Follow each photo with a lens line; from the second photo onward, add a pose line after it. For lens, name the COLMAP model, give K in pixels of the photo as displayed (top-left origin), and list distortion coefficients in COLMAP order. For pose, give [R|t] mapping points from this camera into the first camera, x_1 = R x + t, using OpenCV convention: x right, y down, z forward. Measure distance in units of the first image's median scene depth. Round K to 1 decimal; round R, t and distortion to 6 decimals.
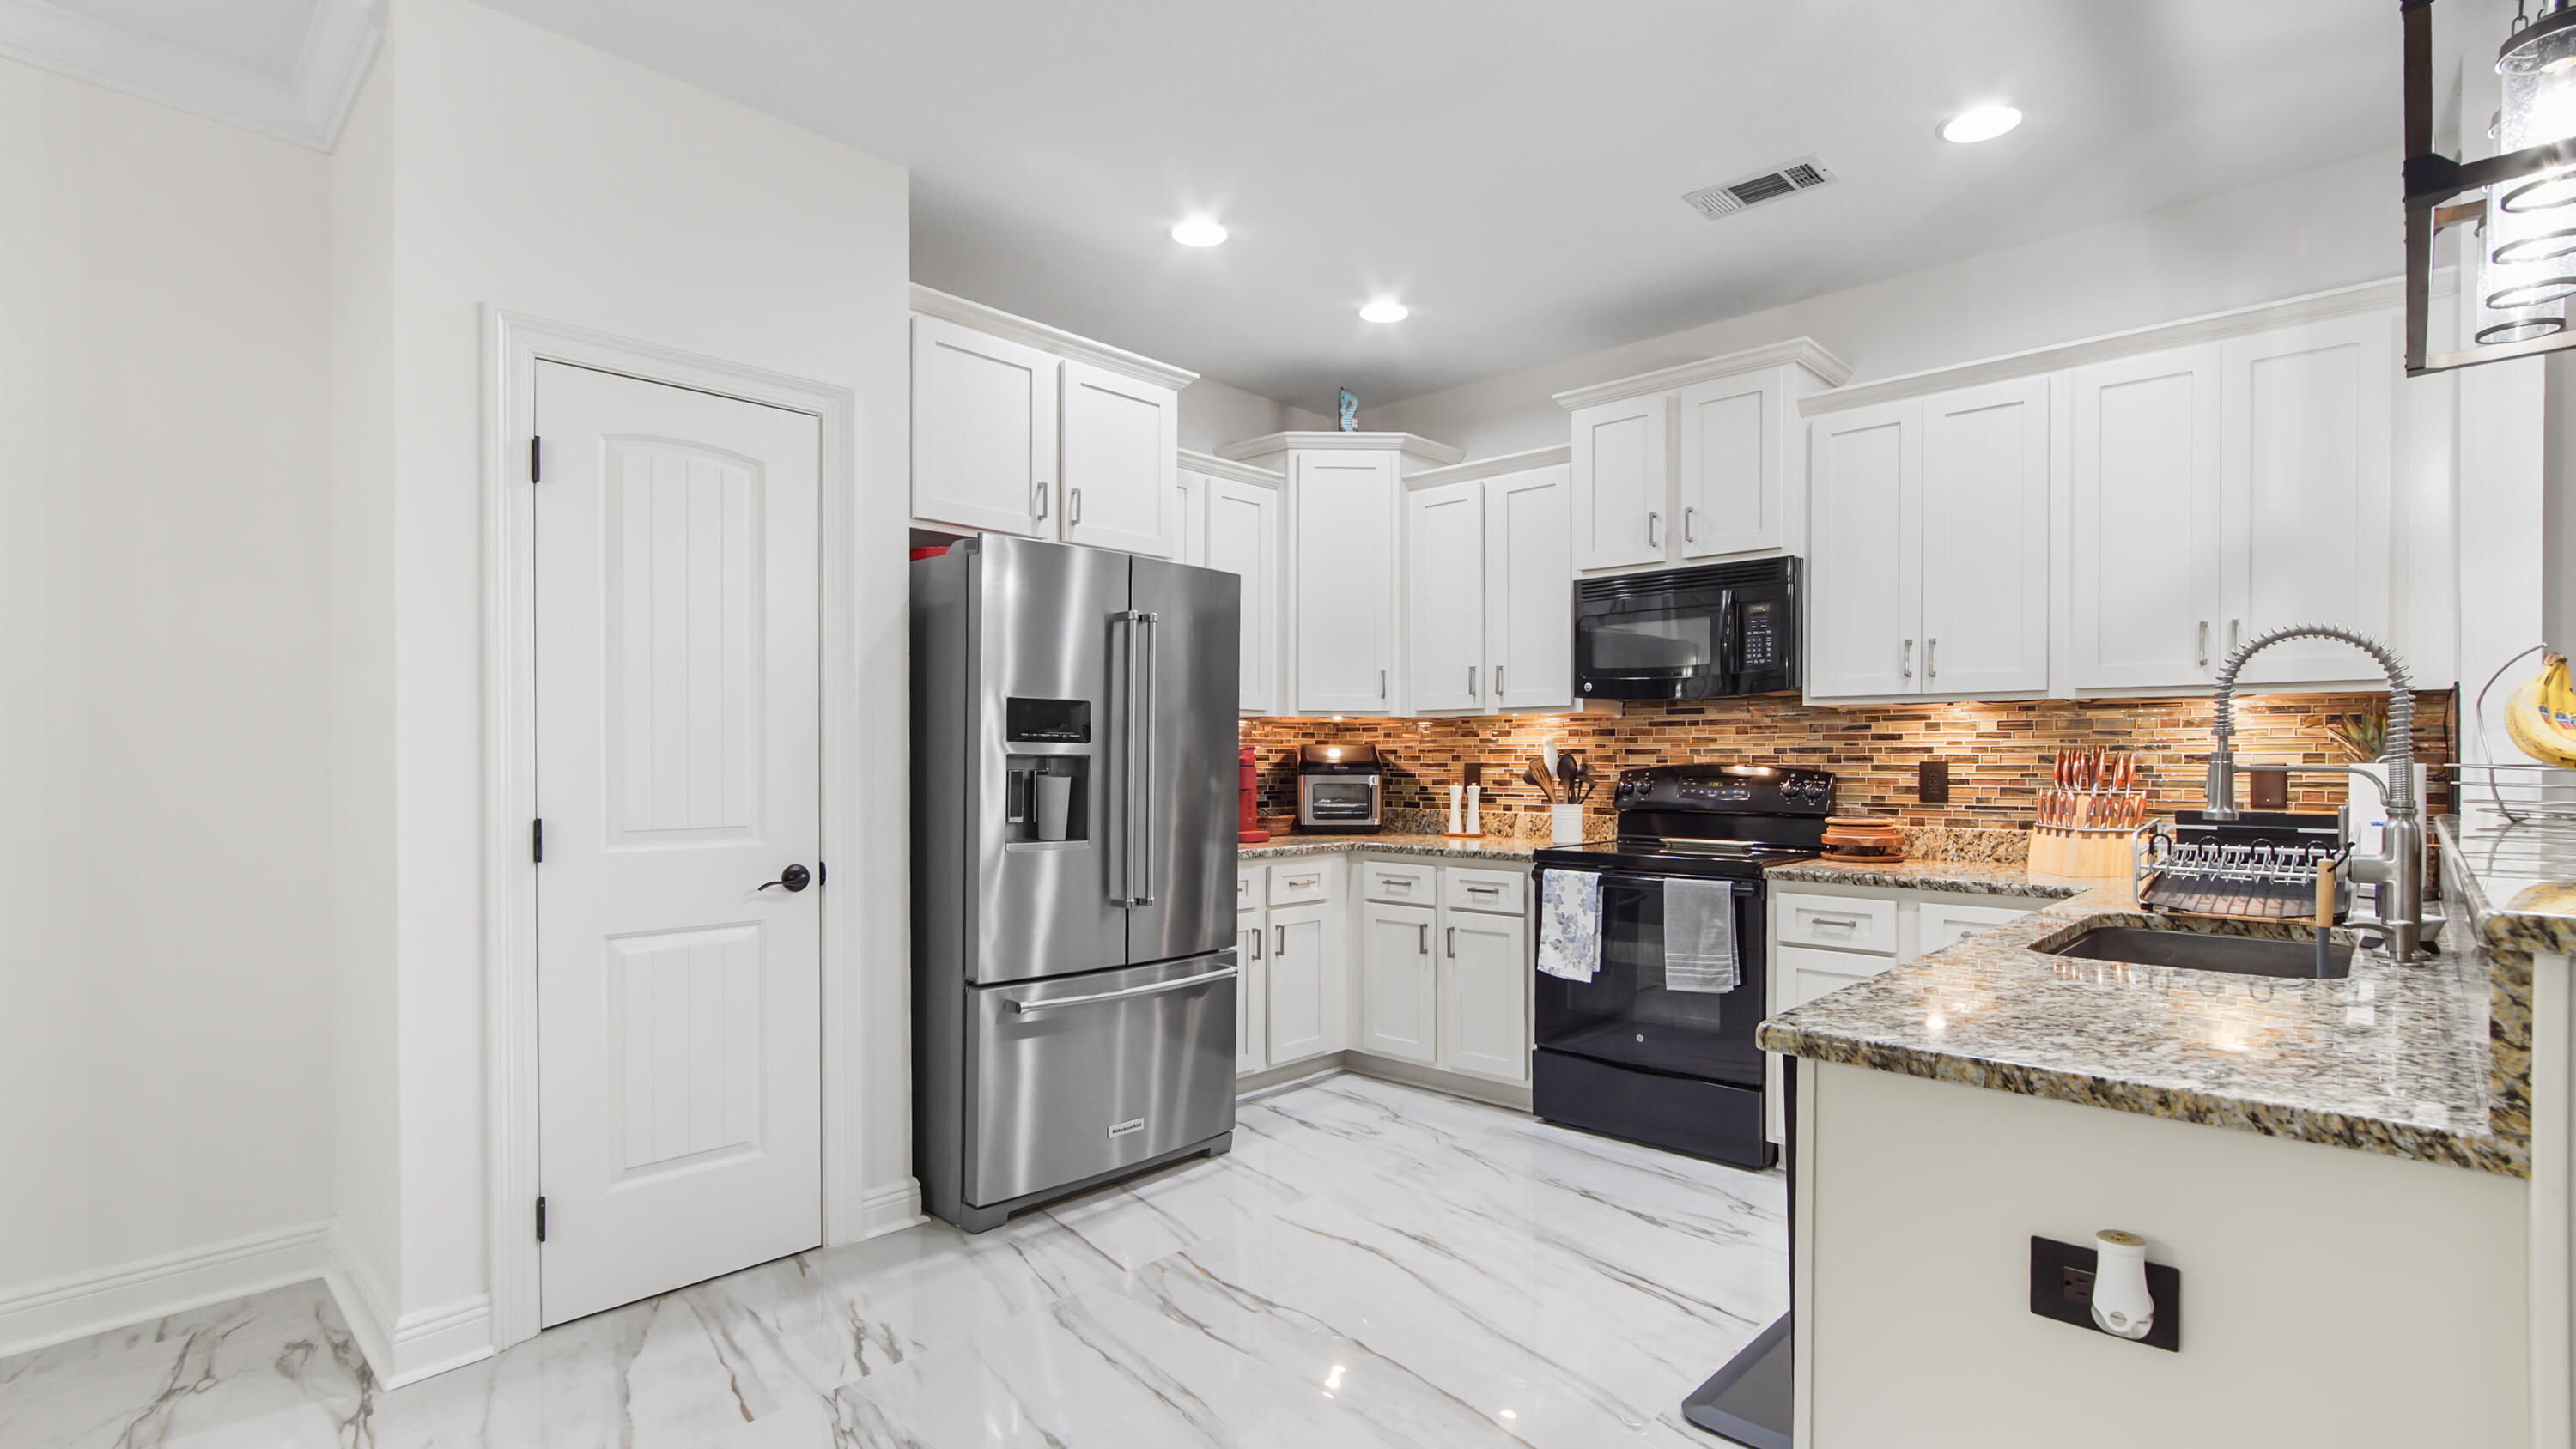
lens RADIAL K [[1173.6, 0, 1251.0], [0, 1173.6, 762.2], [0, 0, 1]] dist [-0.007374, 0.005385]
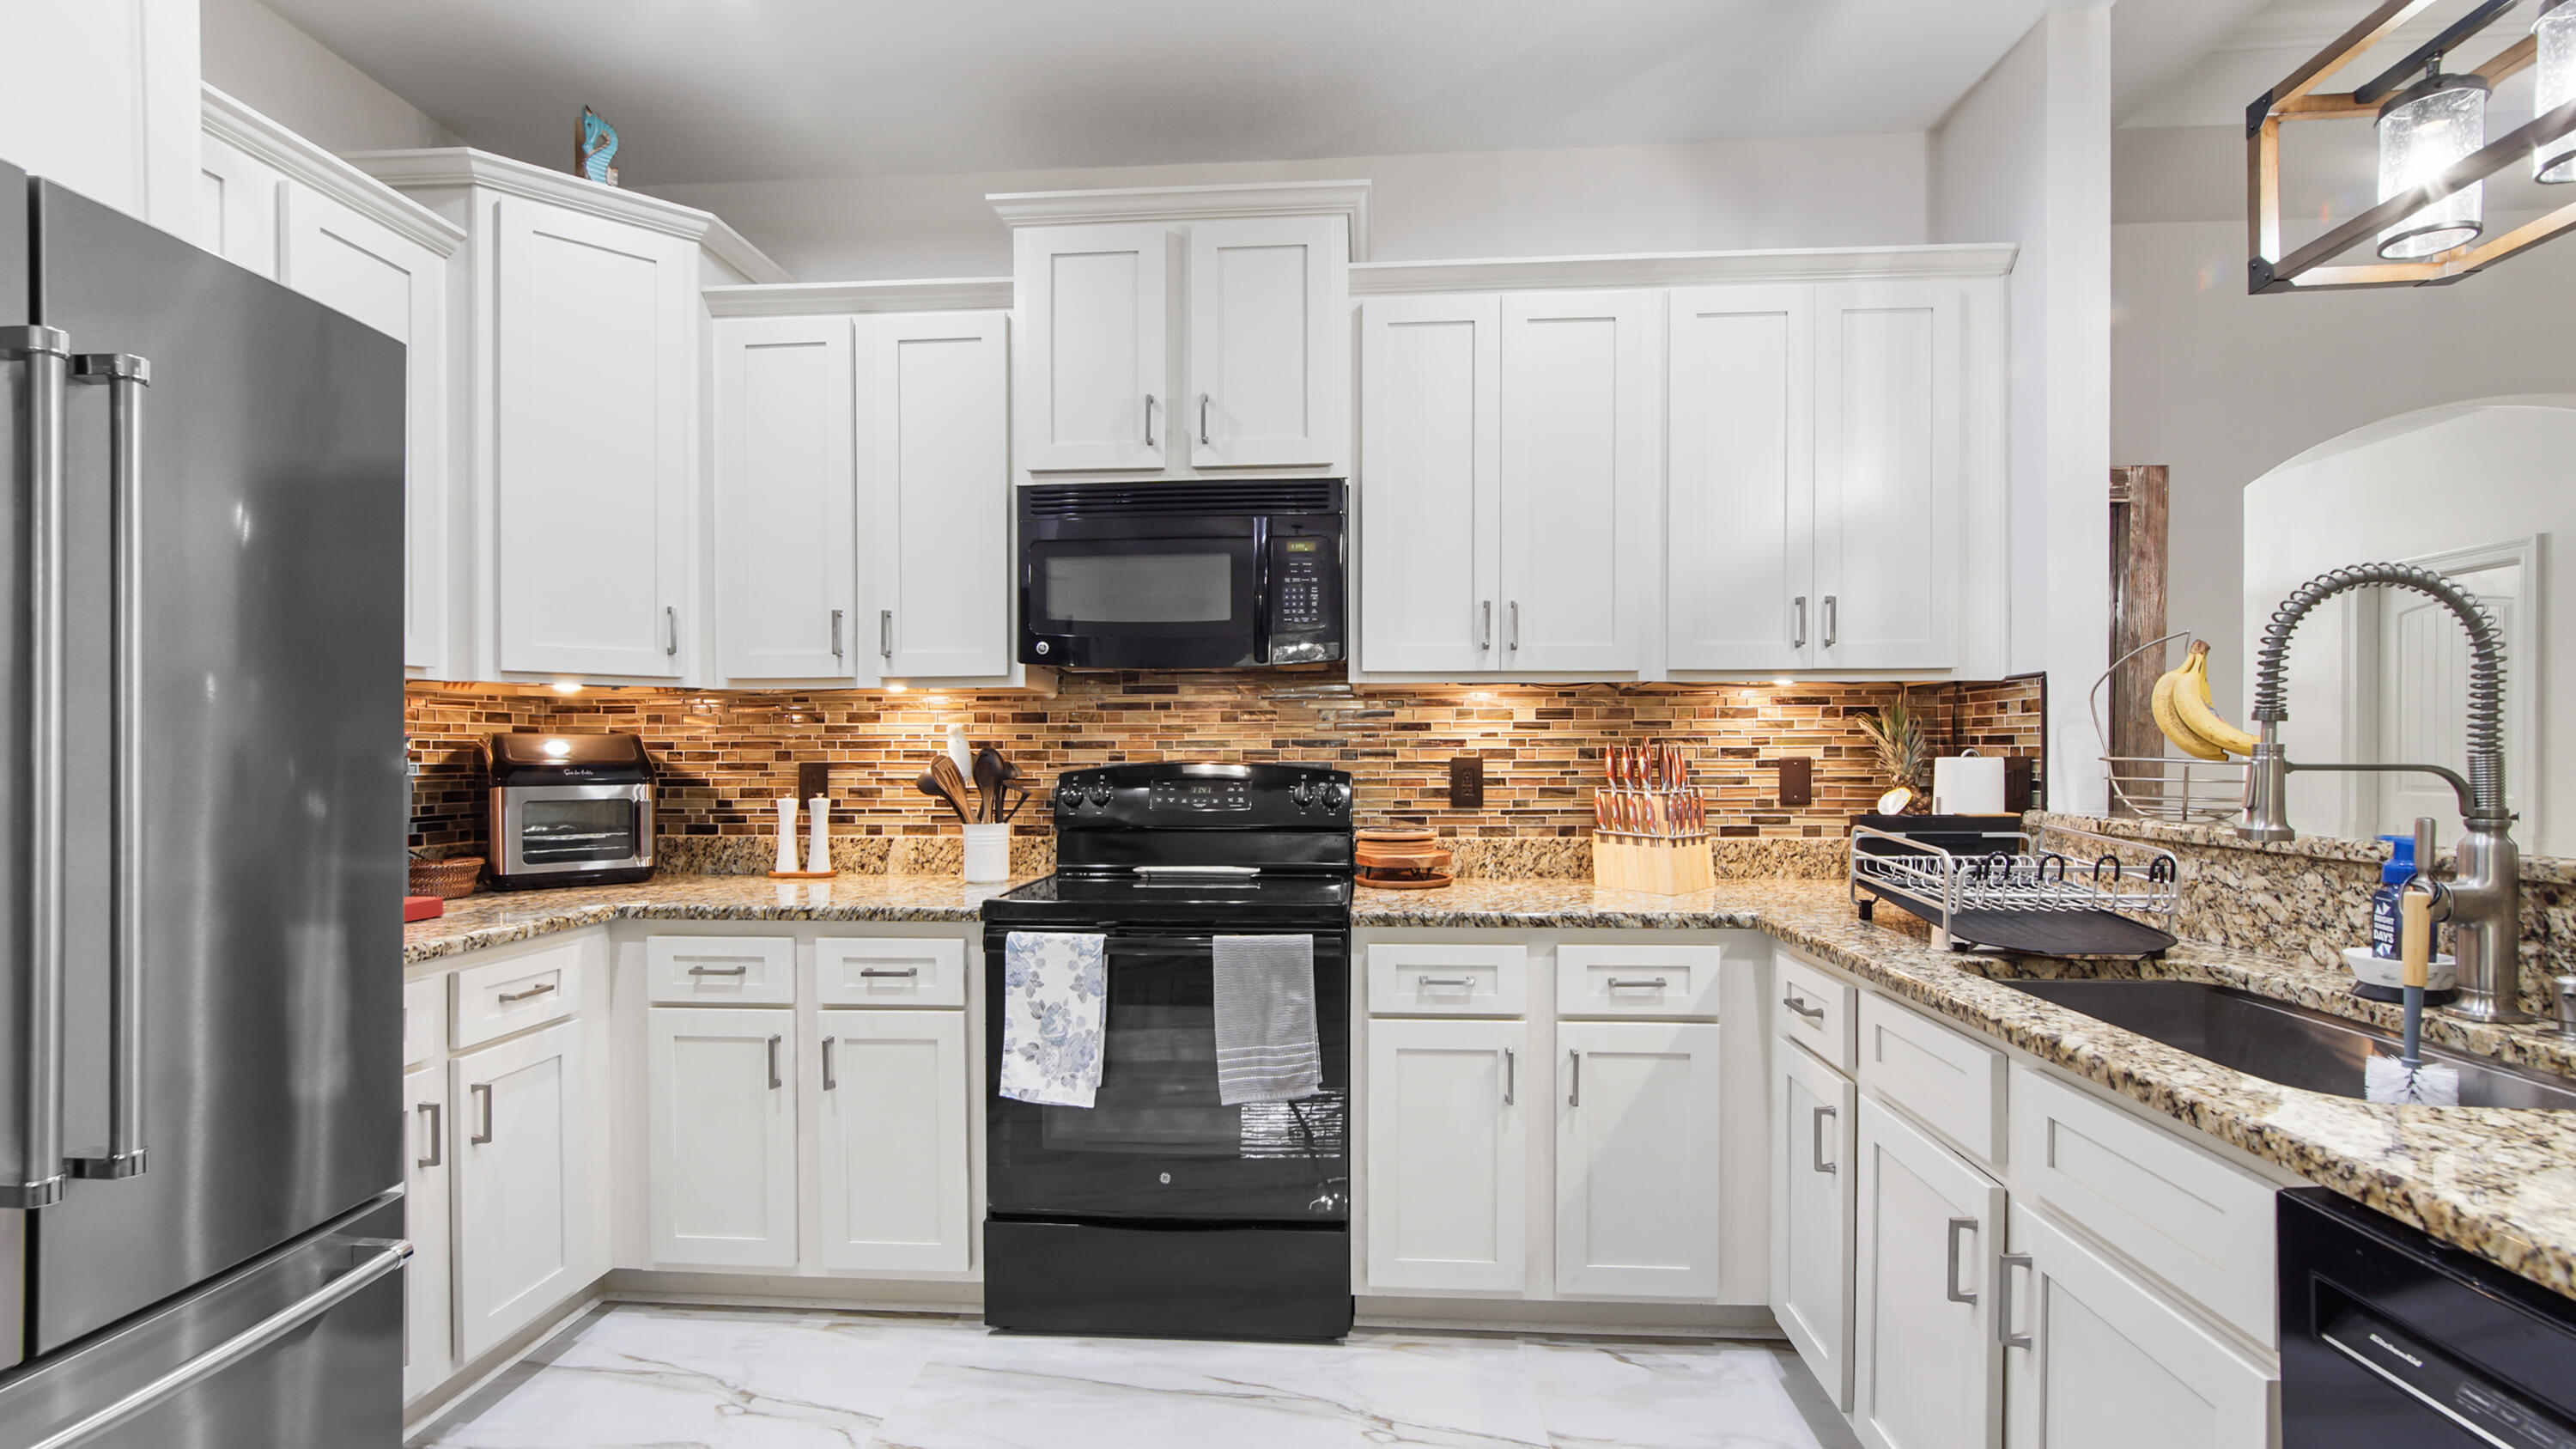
lens RADIAL K [[1174.0, 0, 1287.9], [0, 1174.0, 757.0], [0, 0, 1]] dist [-0.007374, 0.005385]
pose [[0.764730, -0.006715, 0.644316, -0.035406], [0.006501, 0.999975, 0.002705, -0.003138], [-0.644318, 0.002120, 0.764755, 0.395461]]
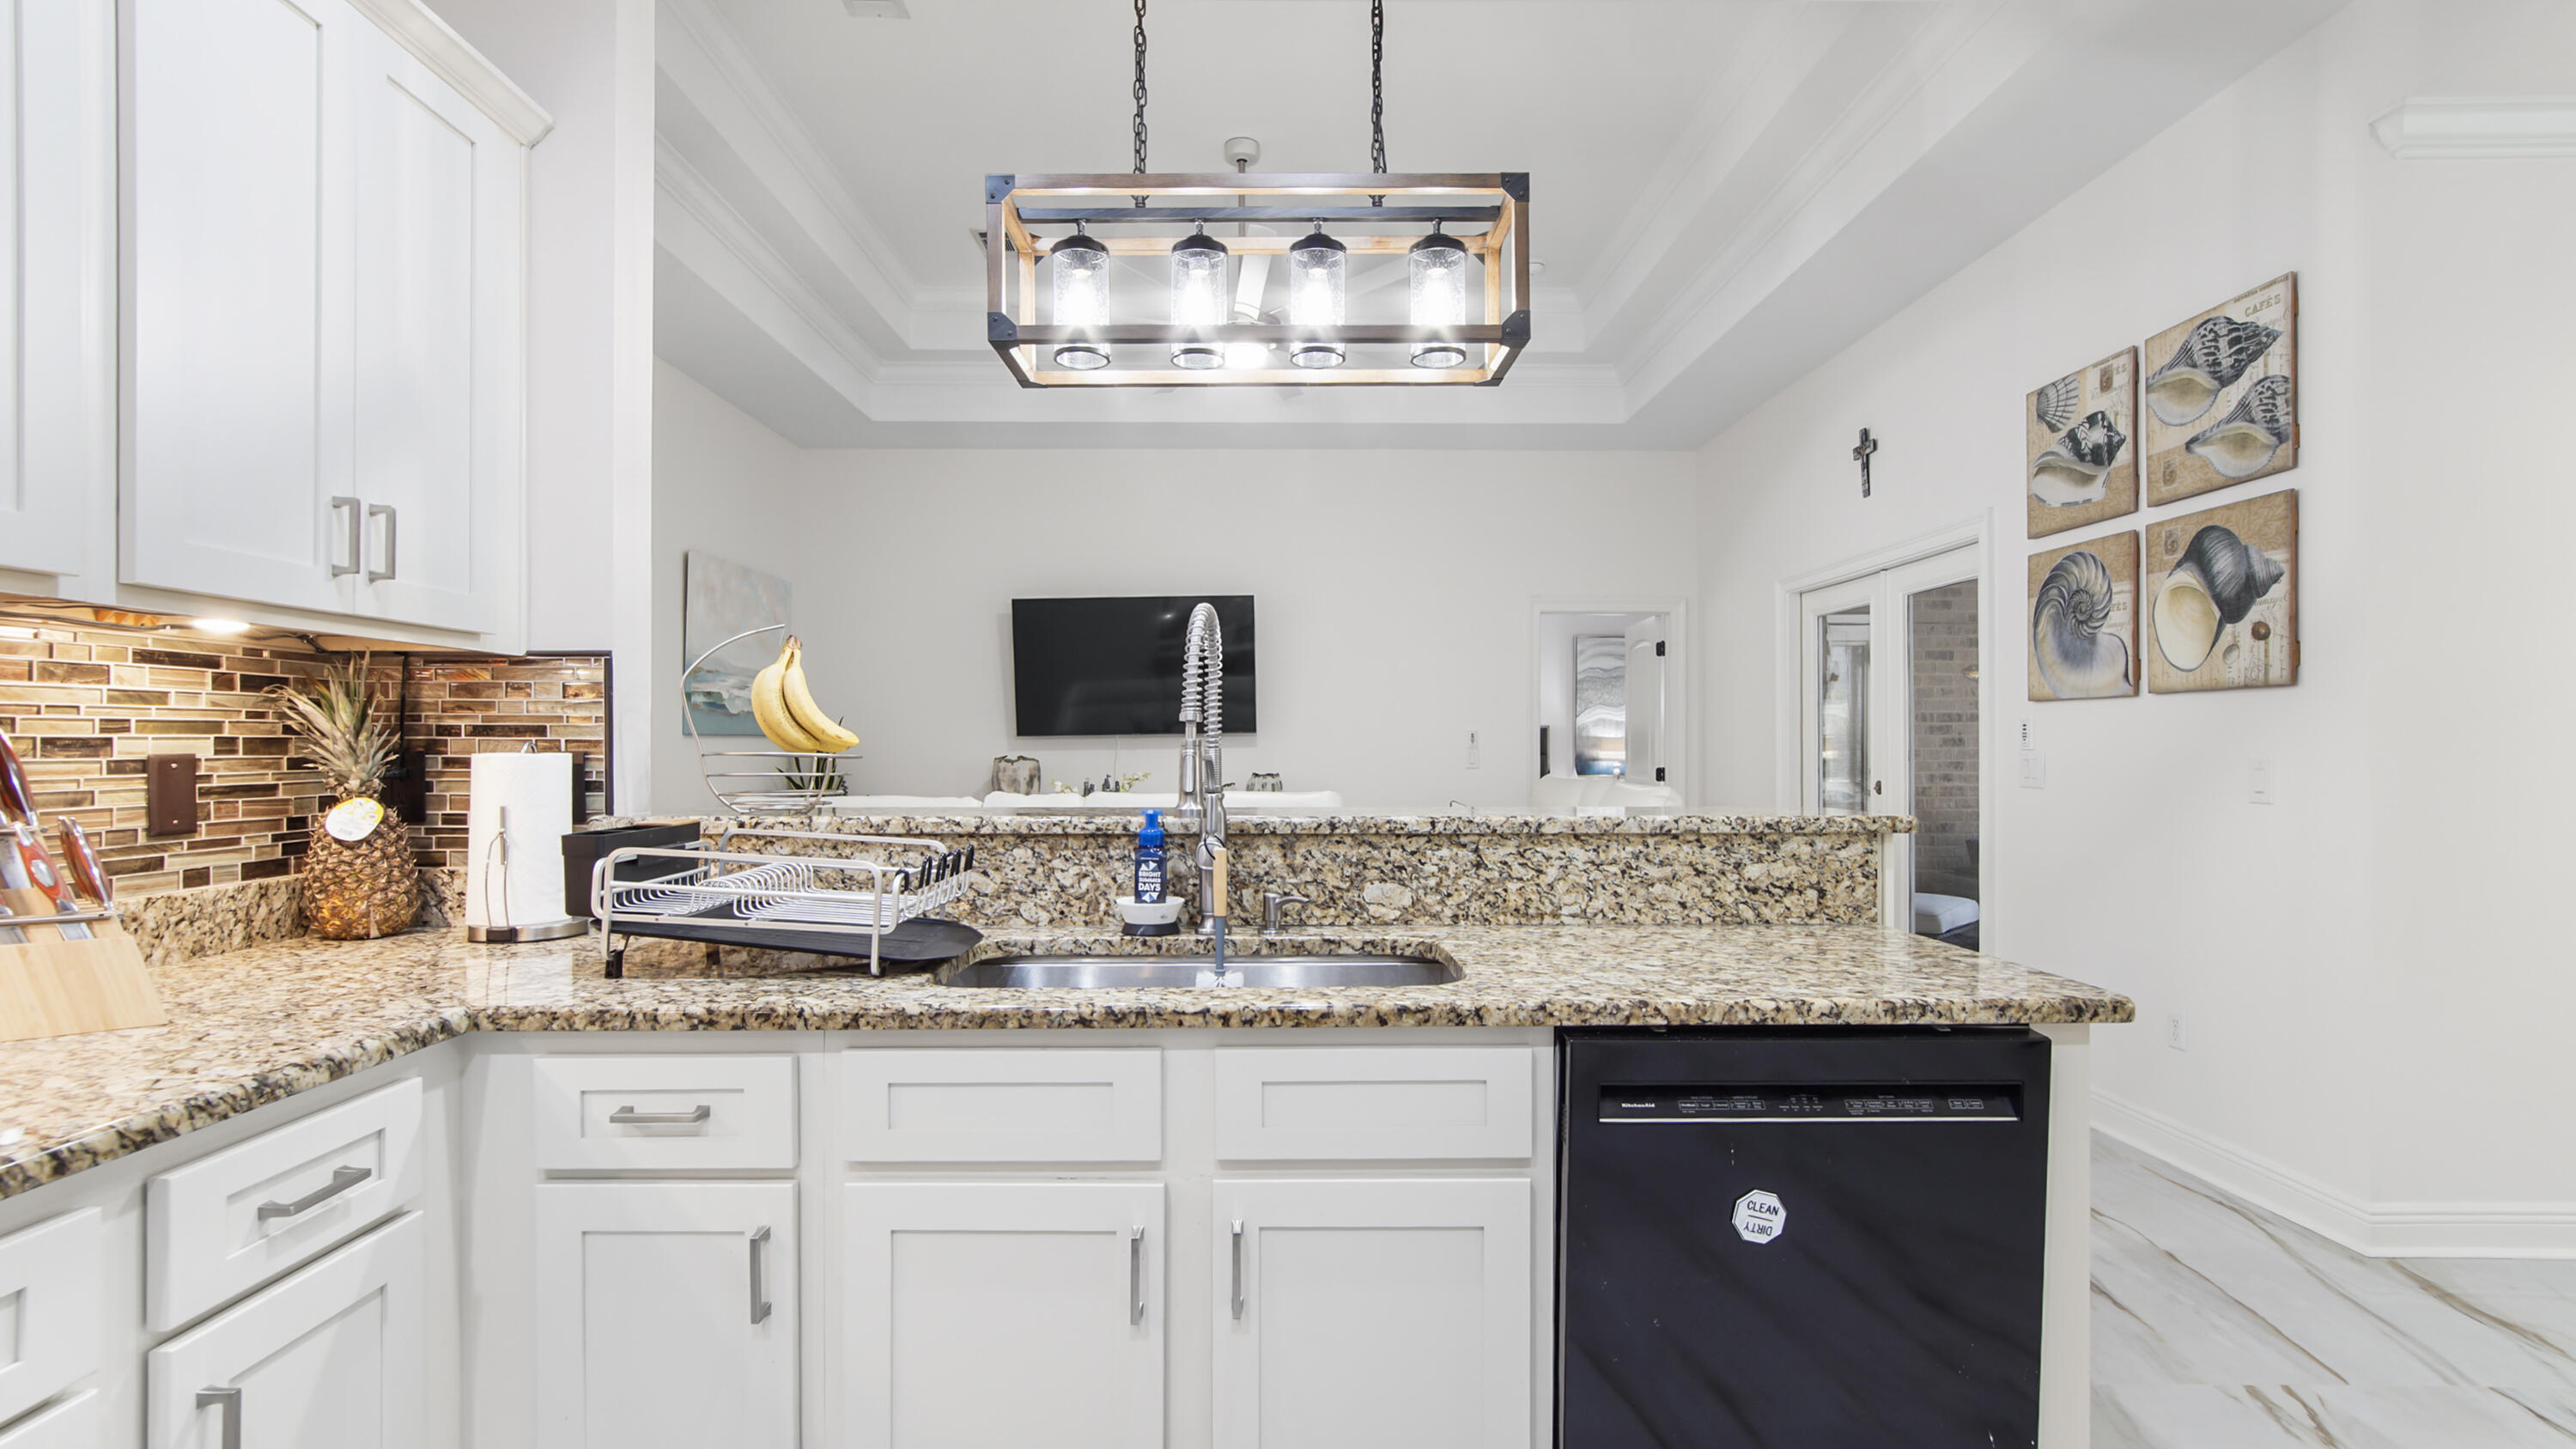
lens RADIAL K [[1202.4, 0, 1260.8], [0, 1202.4, 743.5], [0, 0, 1]] dist [-0.011051, 0.000363]
pose [[-0.711175, -0.001733, 0.703013, 0.078779], [0.000681, 0.999995, 0.003154, -0.004026], [-0.703015, 0.002722, -0.711170, 0.756971]]
